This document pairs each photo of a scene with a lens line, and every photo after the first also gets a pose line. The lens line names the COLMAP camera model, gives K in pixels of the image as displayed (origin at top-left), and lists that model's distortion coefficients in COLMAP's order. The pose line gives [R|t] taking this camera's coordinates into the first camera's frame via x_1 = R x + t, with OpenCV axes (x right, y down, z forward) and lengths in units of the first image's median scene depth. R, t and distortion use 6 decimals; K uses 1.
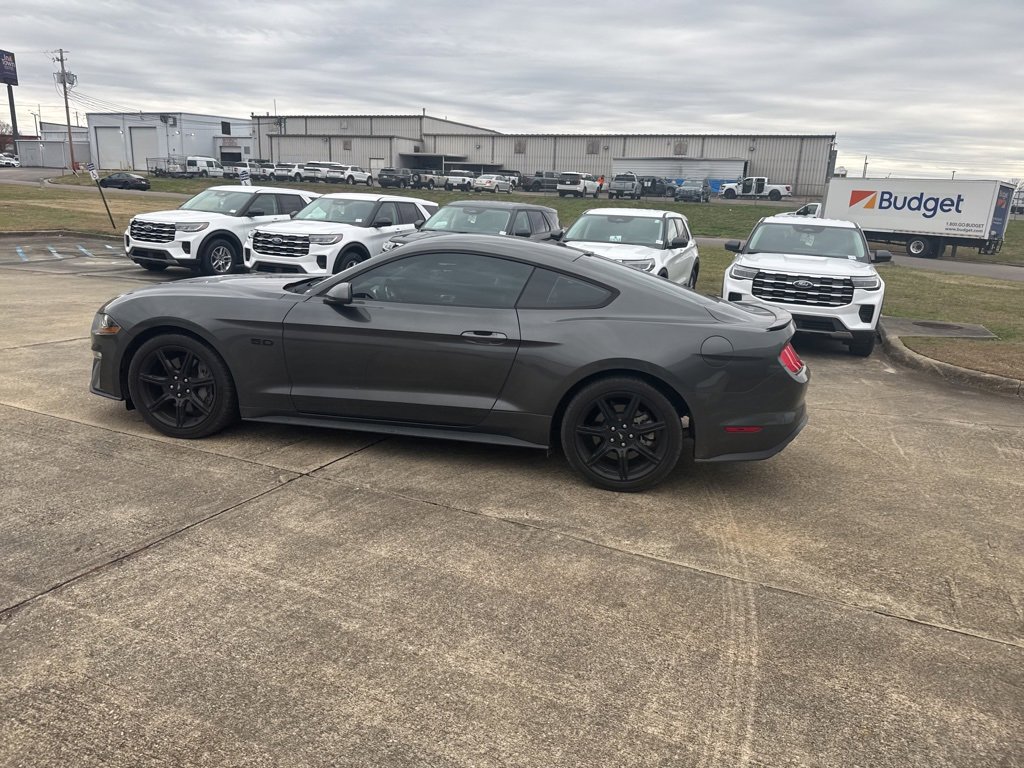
lens RADIAL K [[721.2, 0, 506.4], [0, 721.2, 384.1], [0, 0, 1]] dist [0.046361, -0.065216]
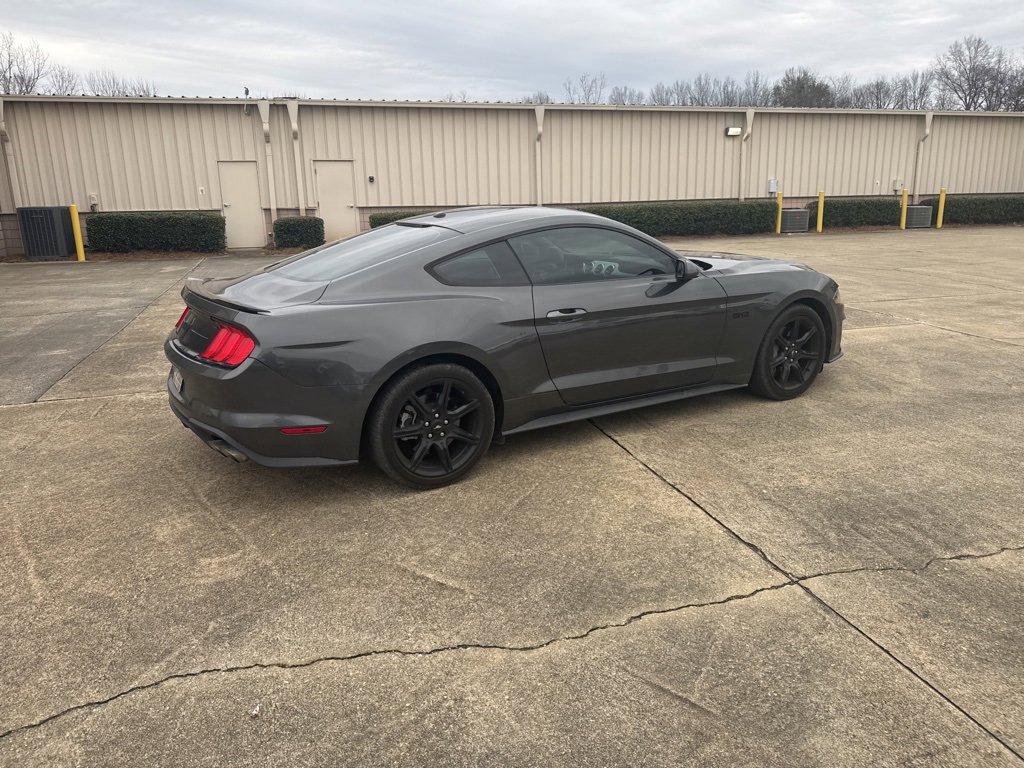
lens RADIAL K [[713.9, 0, 507.7], [0, 713.9, 371.0], [0, 0, 1]] dist [0.052588, -0.076937]
pose [[-0.766266, 0.119381, -0.631335, 0.085730], [-0.166781, 0.911952, 0.374869, -0.051879], [0.620500, 0.392544, -0.678888, 0.245441]]
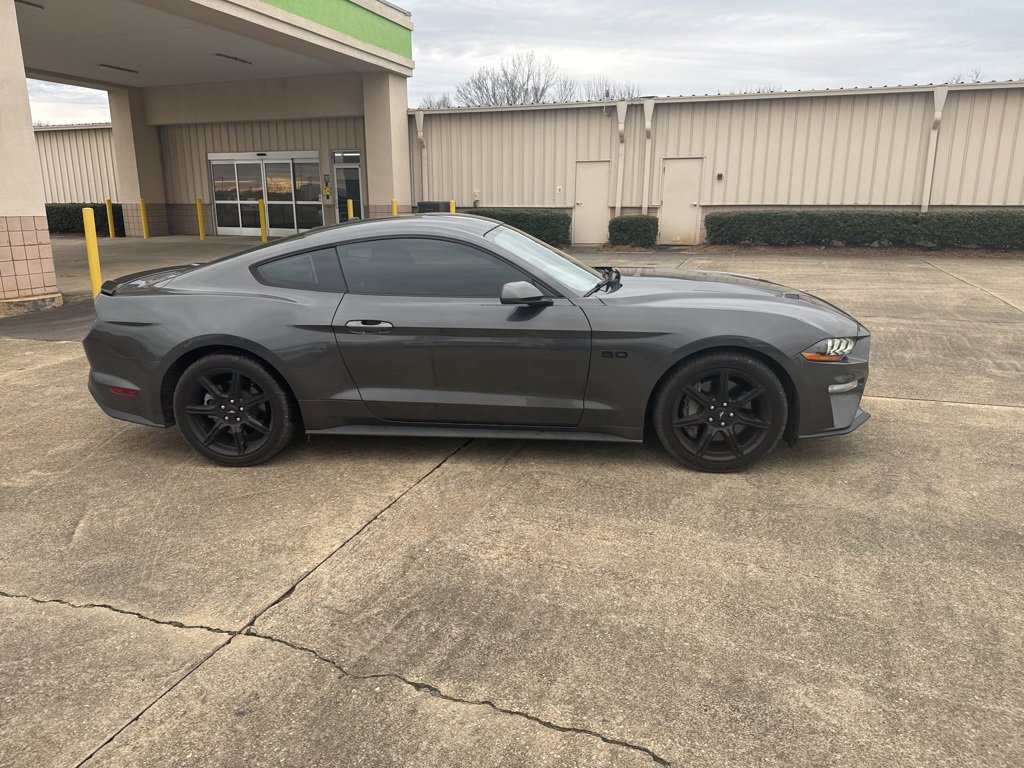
lens RADIAL K [[713.6, 0, 514.6], [0, 713.6, 382.0], [0, 0, 1]] dist [0.059545, -0.088486]
pose [[-0.995862, -0.023445, -0.087803, -0.008382], [-0.061656, 0.884091, 0.463230, -0.064734], [0.066765, 0.466726, -0.881878, 0.275383]]
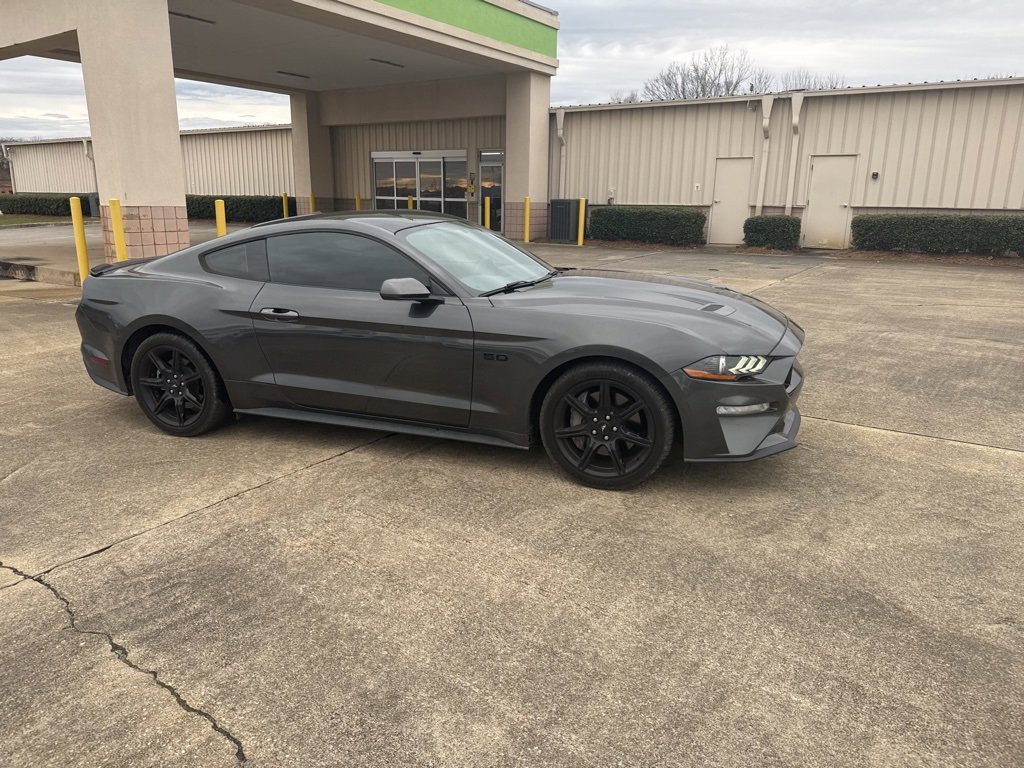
lens RADIAL K [[717.5, 0, 512.9], [0, 717.5, 372.2], [0, 0, 1]] dist [0.046876, -0.067975]
pose [[-0.982973, -0.096959, 0.156086, -0.053112], [-0.013799, 0.886003, 0.463475, -0.066475], [-0.183231, 0.453430, -0.872255, 0.272145]]
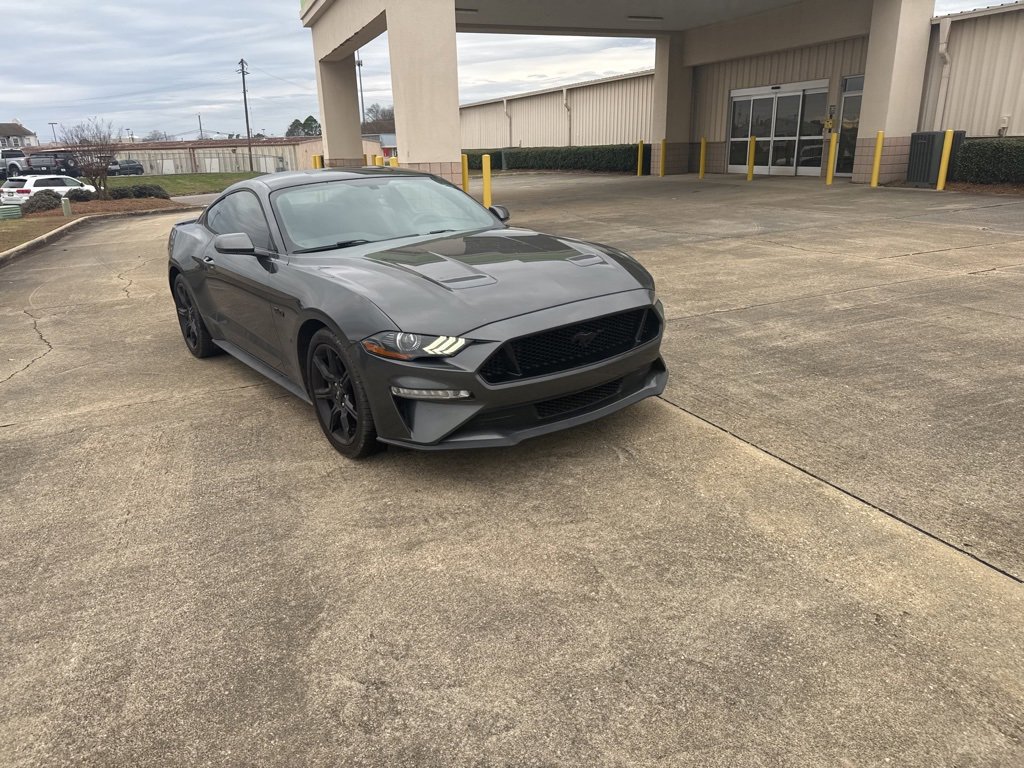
lens RADIAL K [[726.0, 0, 515.4], [0, 726.0, 380.0], [0, 0, 1]] dist [0.038249, -0.053863]
pose [[-0.727679, -0.231105, 0.645813, -0.137716], [0.162363, 0.856738, 0.489529, -0.059801], [-0.666425, 0.461076, -0.585907, 0.225047]]
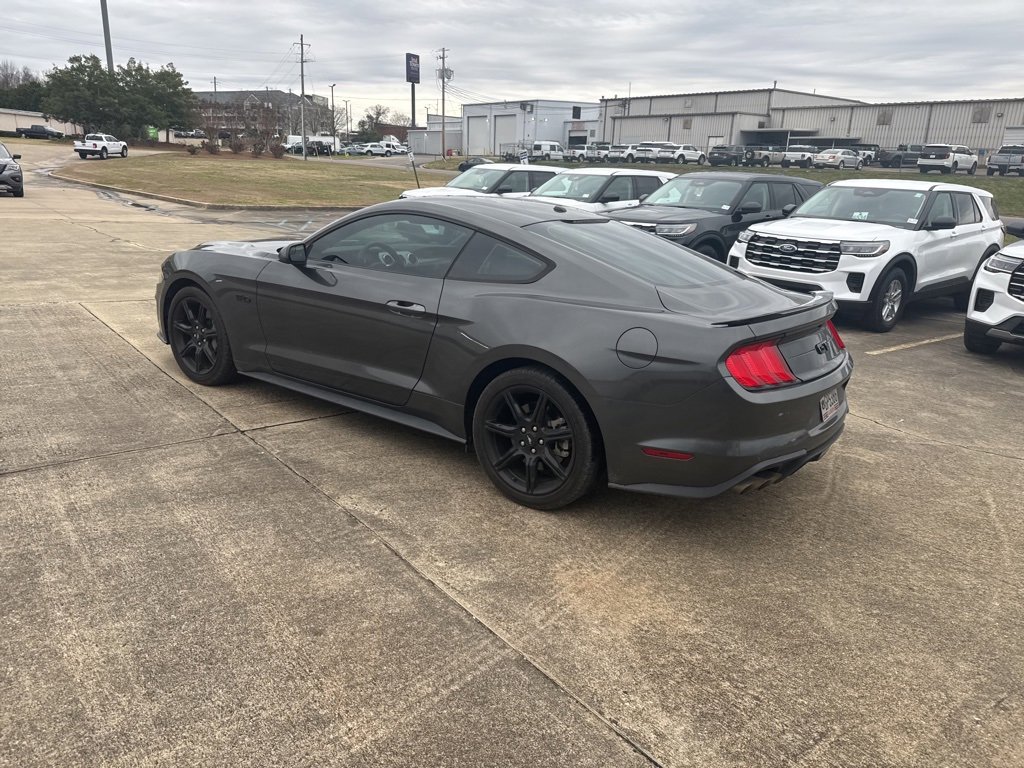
lens RADIAL K [[721.2, 0, 506.4], [0, 721.2, 384.1], [0, 0, 1]] dist [0.046361, -0.065216]
pose [[0.895235, 0.115561, -0.430349, 0.057149], [-0.105346, 0.993297, 0.047581, -0.003315], [0.432962, 0.002739, 0.901408, 0.029046]]
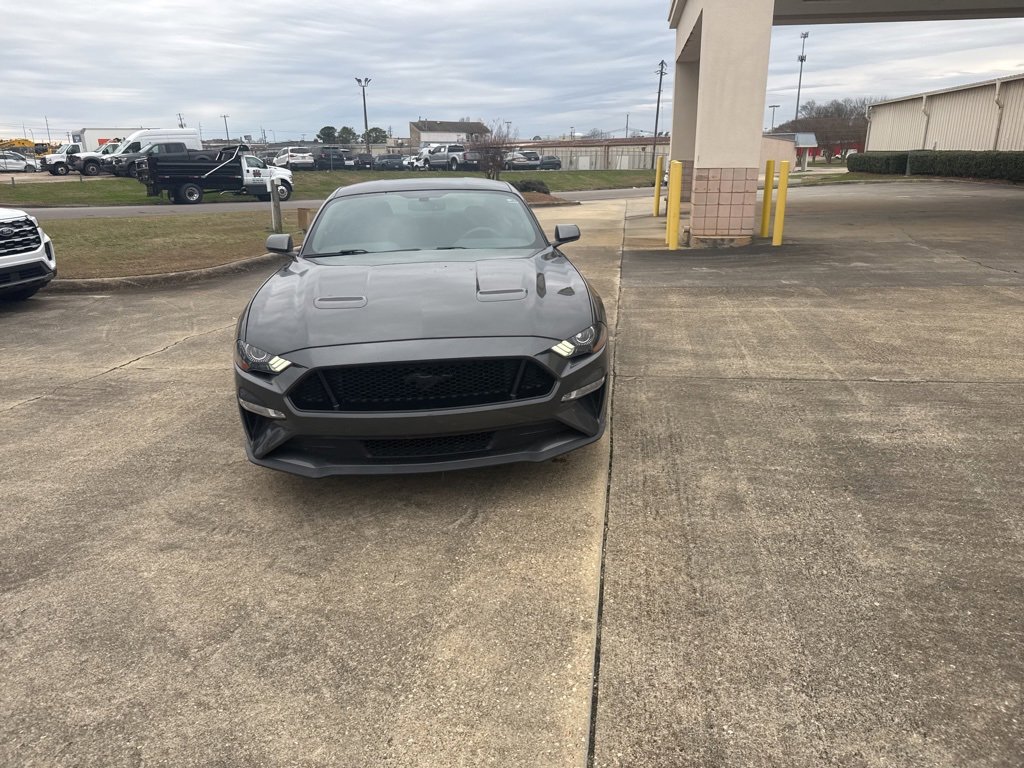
lens RADIAL K [[721.2, 0, 506.4], [0, 721.2, 384.1], [0, 0, 1]] dist [0.046361, -0.065216]
pose [[-0.255390, -0.332409, 0.907899, -0.162386], [0.231540, 0.890686, 0.391239, -0.046712], [-0.938704, 0.310133, -0.150507, 0.162094]]
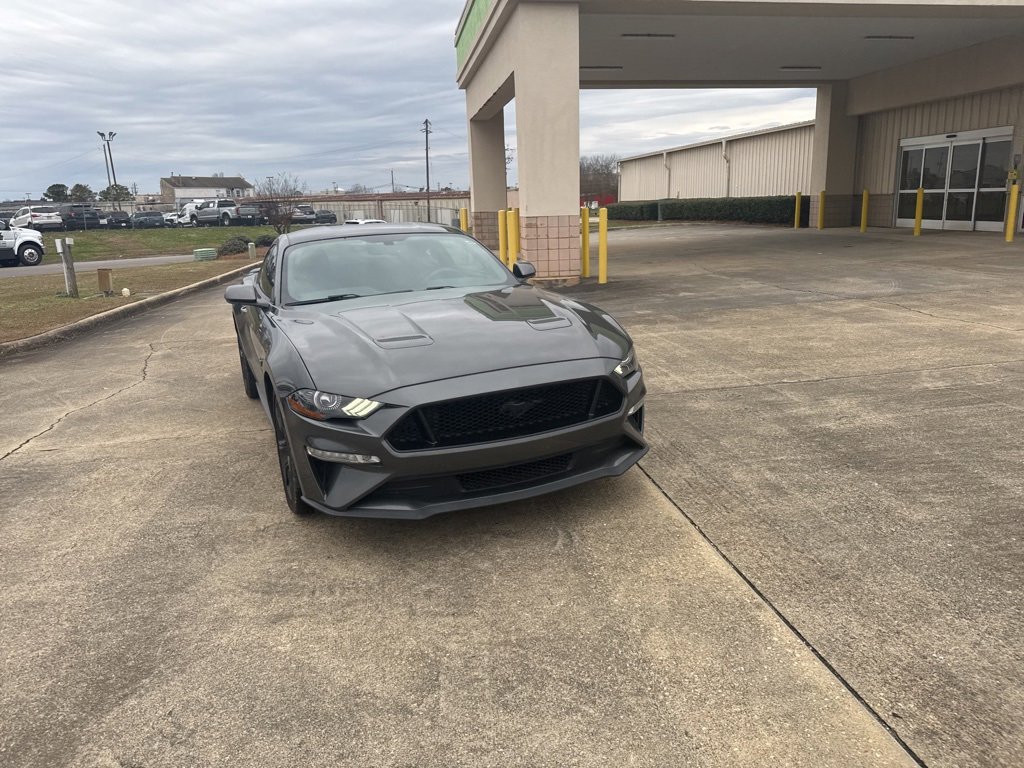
lens RADIAL K [[727.0, 0, 506.6], [0, 727.0, 364.8], [0, 0, 1]] dist [0.040374, -0.061775]
pose [[-0.541968, -0.210466, 0.813618, -0.151950], [0.206597, 0.905058, 0.371737, -0.054110], [-0.814609, 0.369561, -0.447031, 0.198214]]
